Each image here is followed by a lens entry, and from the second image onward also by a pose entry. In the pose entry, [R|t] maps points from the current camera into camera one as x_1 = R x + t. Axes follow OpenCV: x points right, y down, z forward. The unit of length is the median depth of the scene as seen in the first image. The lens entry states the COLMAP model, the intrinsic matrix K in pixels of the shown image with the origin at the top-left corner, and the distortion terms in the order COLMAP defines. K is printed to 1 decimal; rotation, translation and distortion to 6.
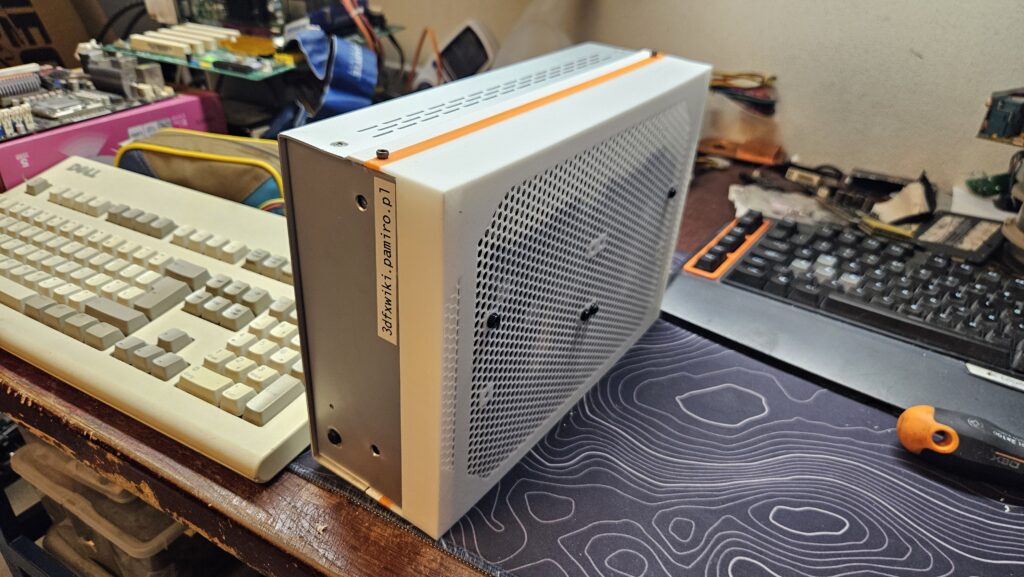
lens RADIAL K [[698.8, 0, 512.0], [0, 698.8, 288.5], [0, 0, 1]] dist [0.043282, -0.050536]
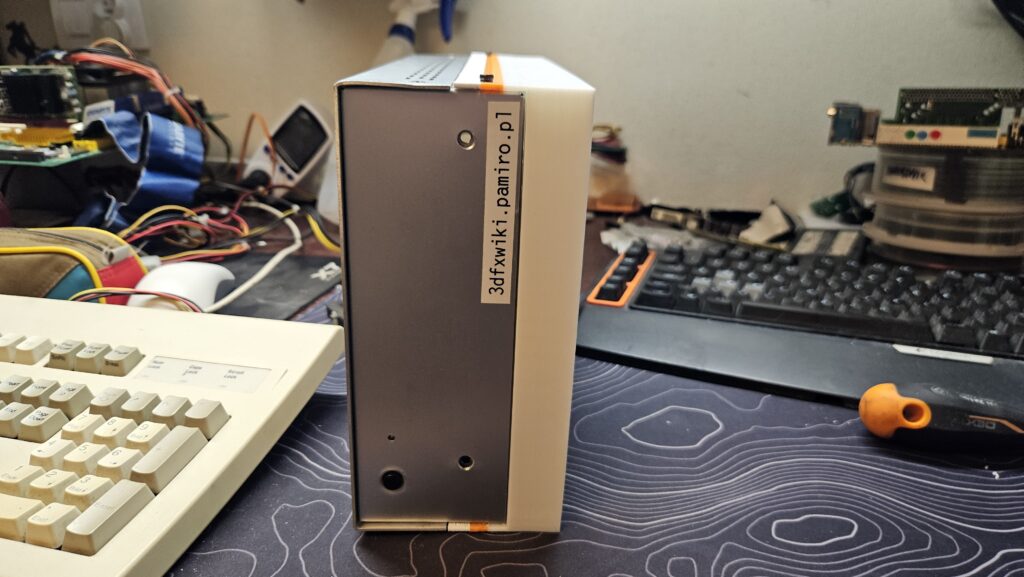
lens RADIAL K [[698.8, 0, 512.0], [0, 698.8, 288.5], [0, 0, 1]] dist [0.043282, -0.050536]
pose [[0.965314, -0.117004, 0.233408, -0.062068], [0.154047, 0.977017, -0.147332, 0.075237], [-0.210805, 0.178177, 0.961153, 0.136718]]
